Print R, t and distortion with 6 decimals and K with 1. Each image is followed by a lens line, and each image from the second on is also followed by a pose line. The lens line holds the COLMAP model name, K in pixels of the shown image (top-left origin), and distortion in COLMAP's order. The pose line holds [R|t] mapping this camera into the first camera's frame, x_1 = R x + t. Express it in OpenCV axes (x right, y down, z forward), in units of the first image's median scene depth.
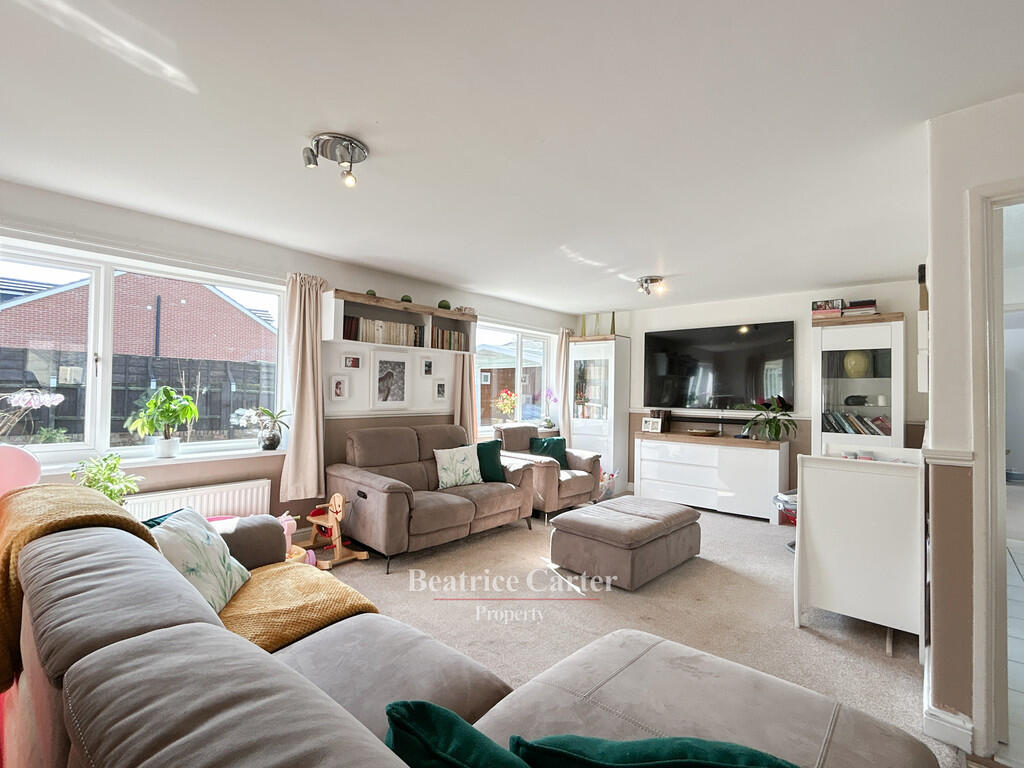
lens RADIAL K [[477.3, 0, 512.0], [0, 477.3, 384.0], [0, 0, 1]] dist [-0.000352, 0.000050]
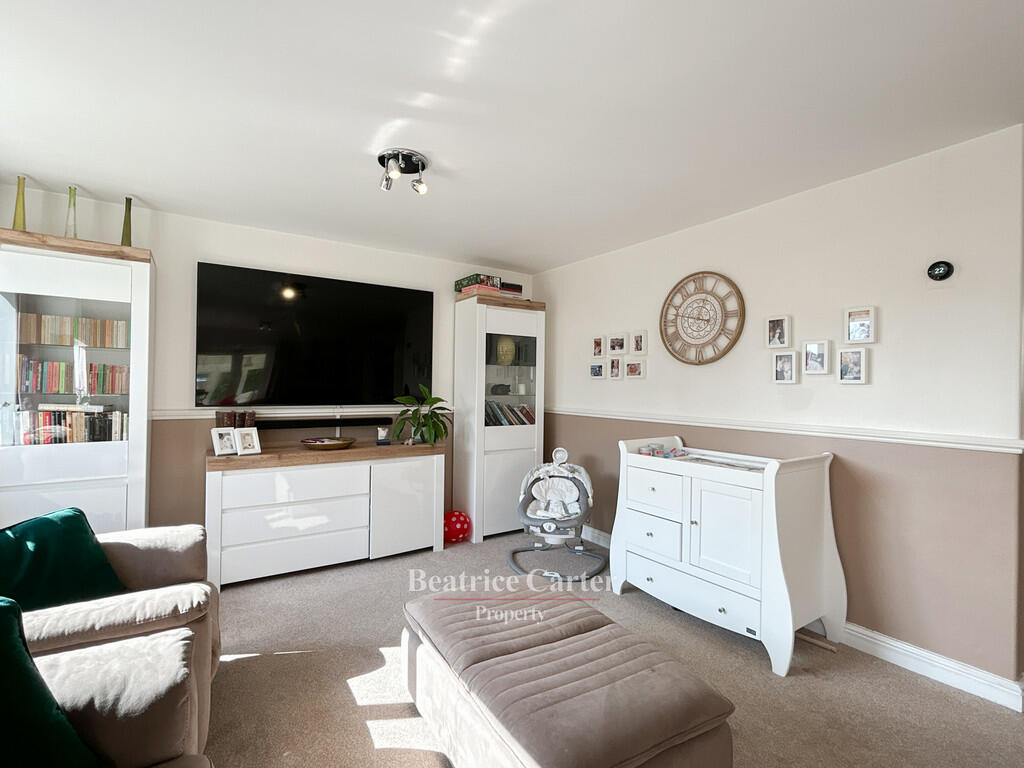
lens RADIAL K [[477.3, 0, 512.0], [0, 477.3, 384.0], [0, 0, 1]] dist [-0.000352, 0.000050]
pose [[0.255578, -0.003084, 0.966783, -0.173322], [-0.023655, 0.999676, 0.009442, 0.014073], [-0.966499, -0.025283, 0.255423, 0.719652]]
